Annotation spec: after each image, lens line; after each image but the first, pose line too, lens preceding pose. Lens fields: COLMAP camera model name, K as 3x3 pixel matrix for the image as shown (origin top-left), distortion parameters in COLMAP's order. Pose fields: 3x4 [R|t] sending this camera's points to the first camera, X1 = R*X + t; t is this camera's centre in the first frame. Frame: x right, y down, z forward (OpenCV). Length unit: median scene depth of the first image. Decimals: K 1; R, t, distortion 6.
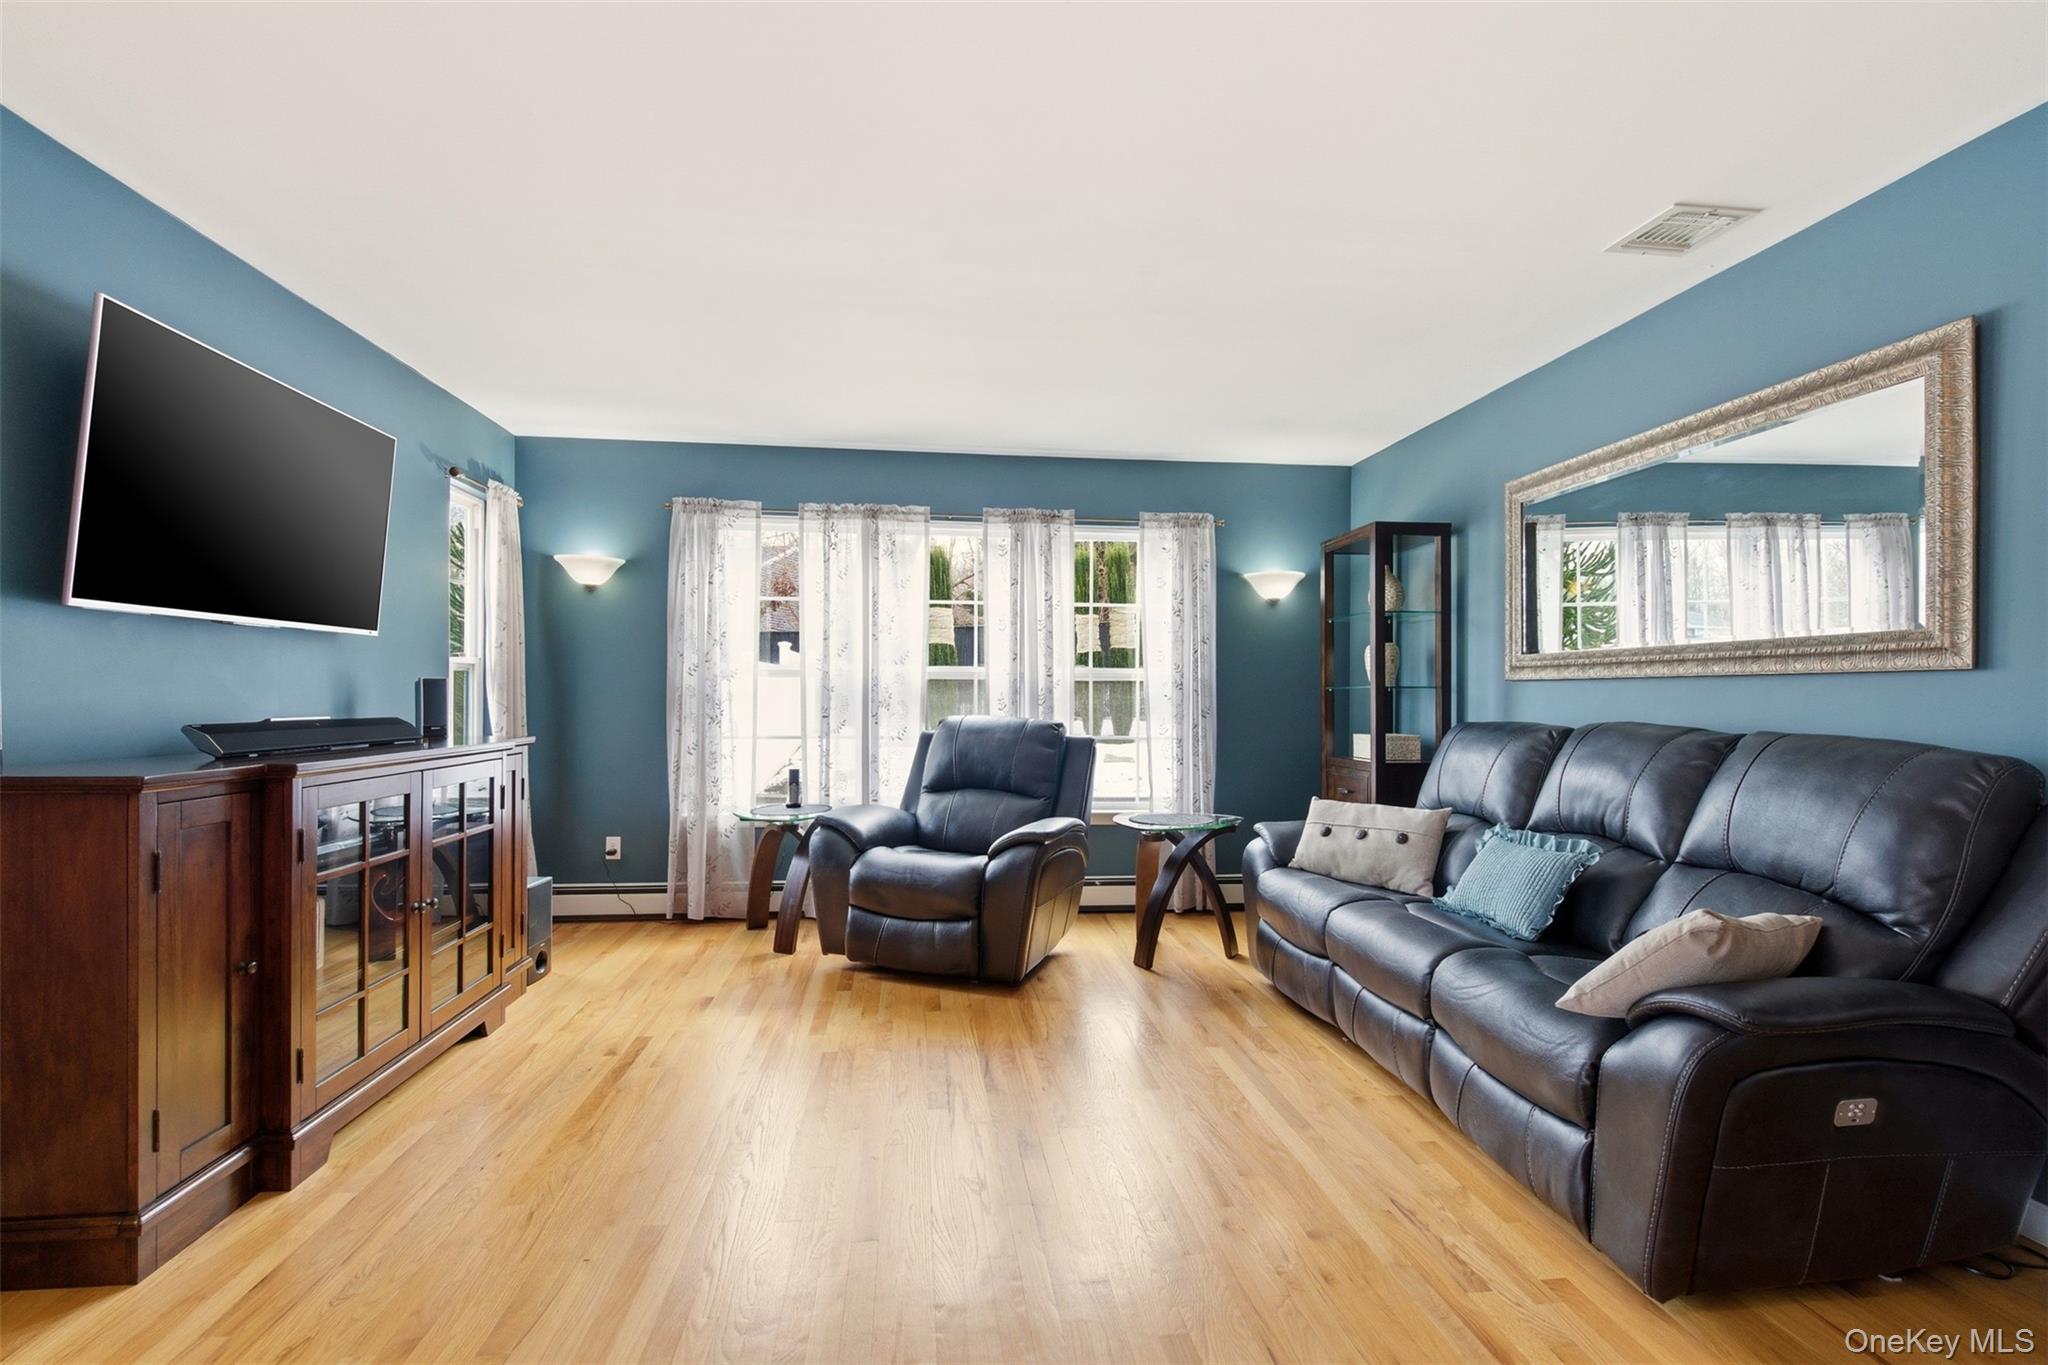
lens RADIAL K [[934.2, 0, 1031.8], [0, 934.2, 688.8], [0, 0, 1]] dist [0.002377, -0.000303]
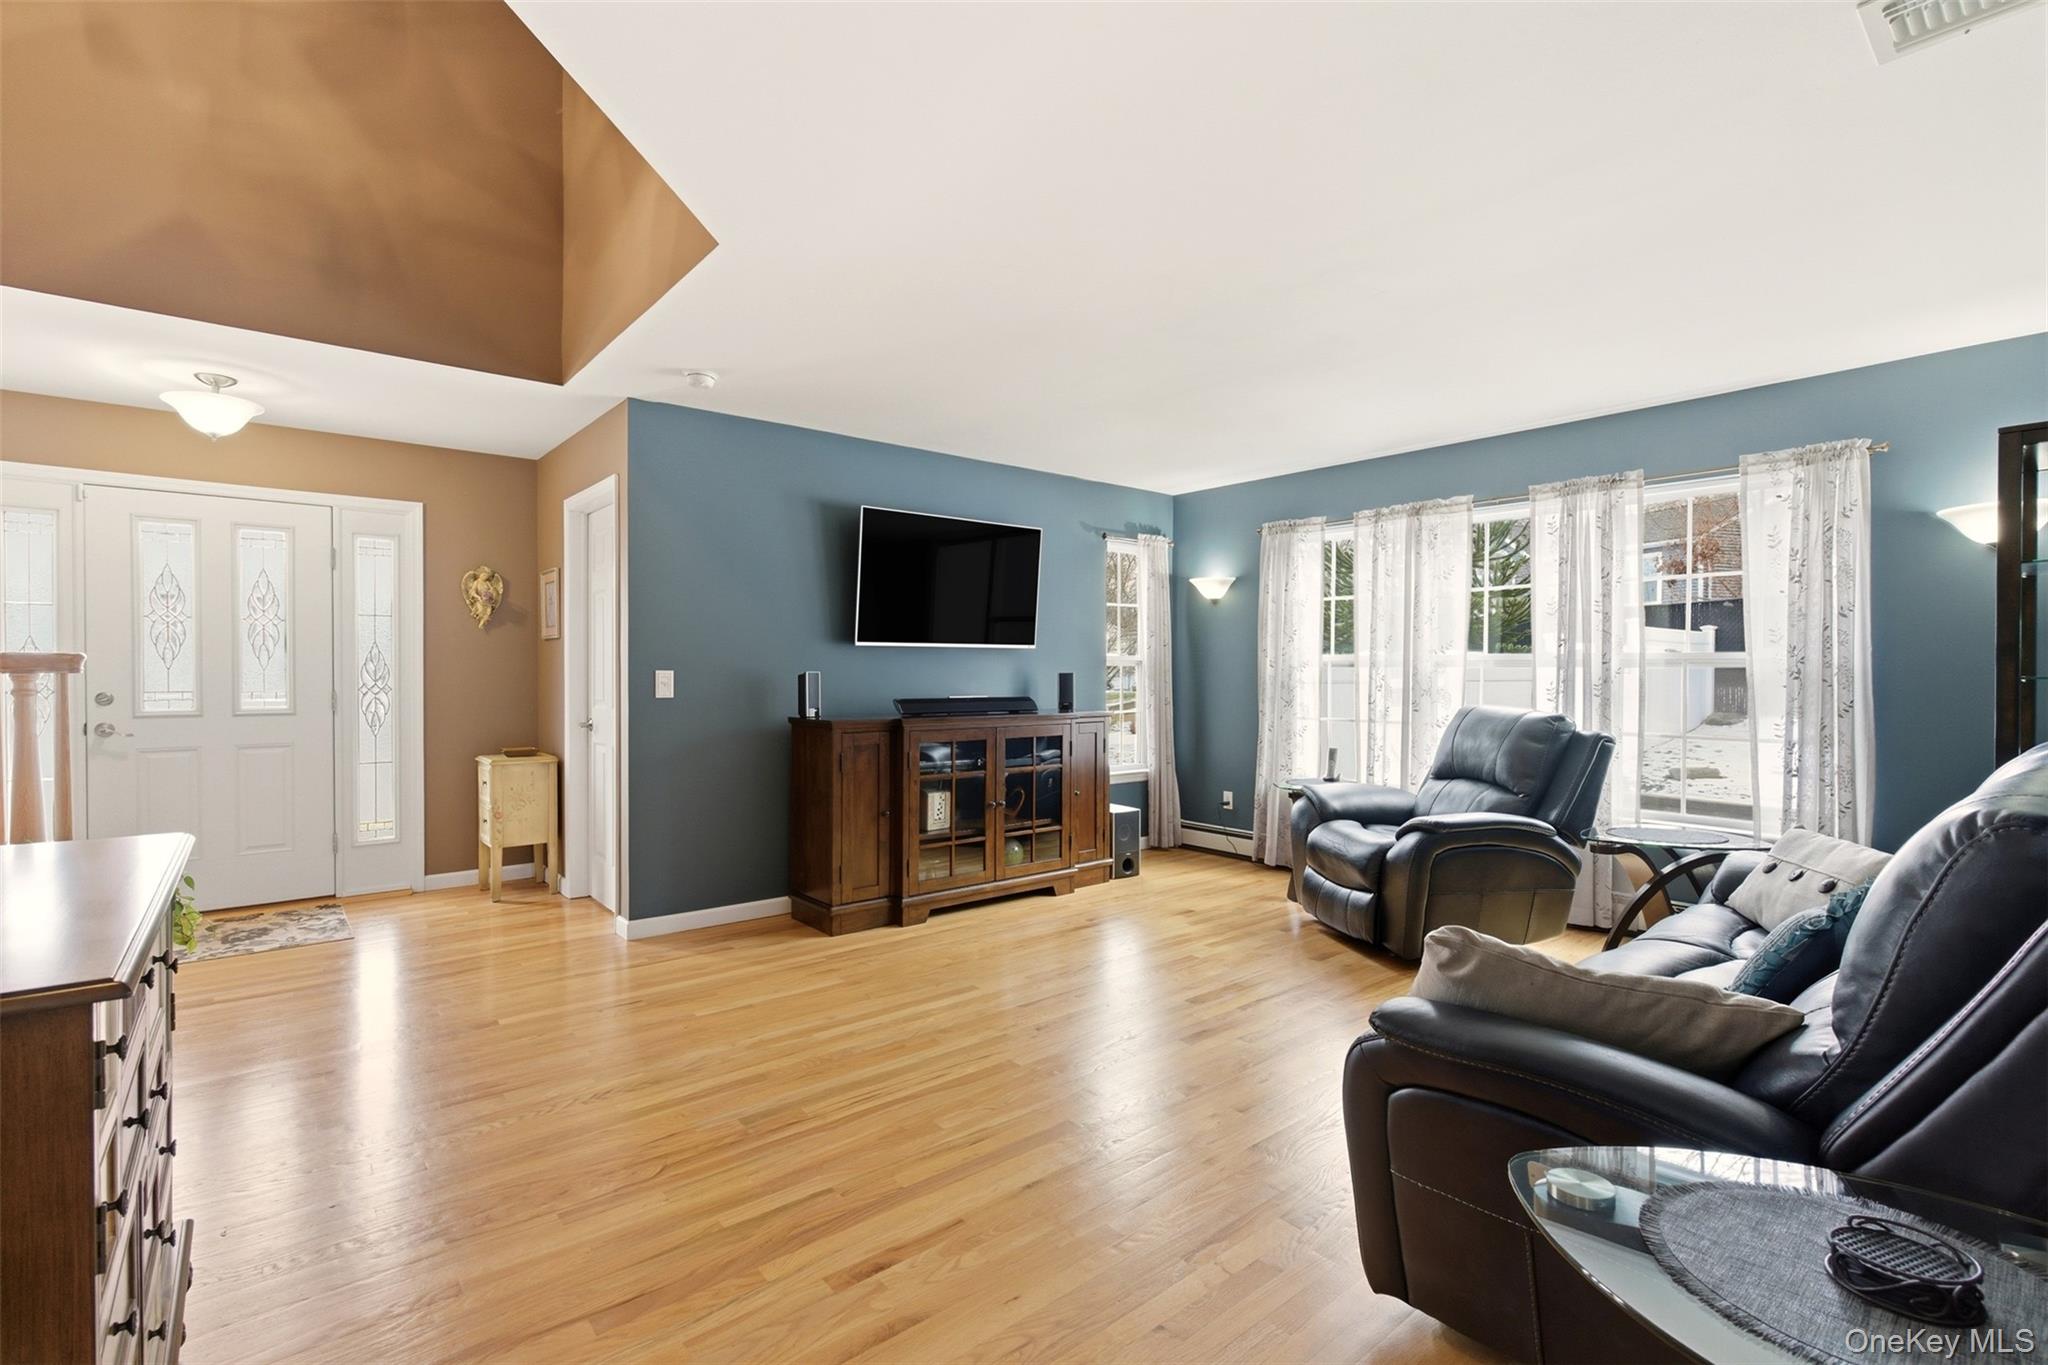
lens RADIAL K [[934.2, 0, 1027.4], [0, 934.2, 686.5], [0, 0, 1]] dist [0.002377, -0.000303]
pose [[0.547226, 0.006950, -0.836956, 0.489248], [0.004177, 0.999930, 0.011034, -0.003456], [0.836975, -0.009534, 0.547159, 0.057985]]
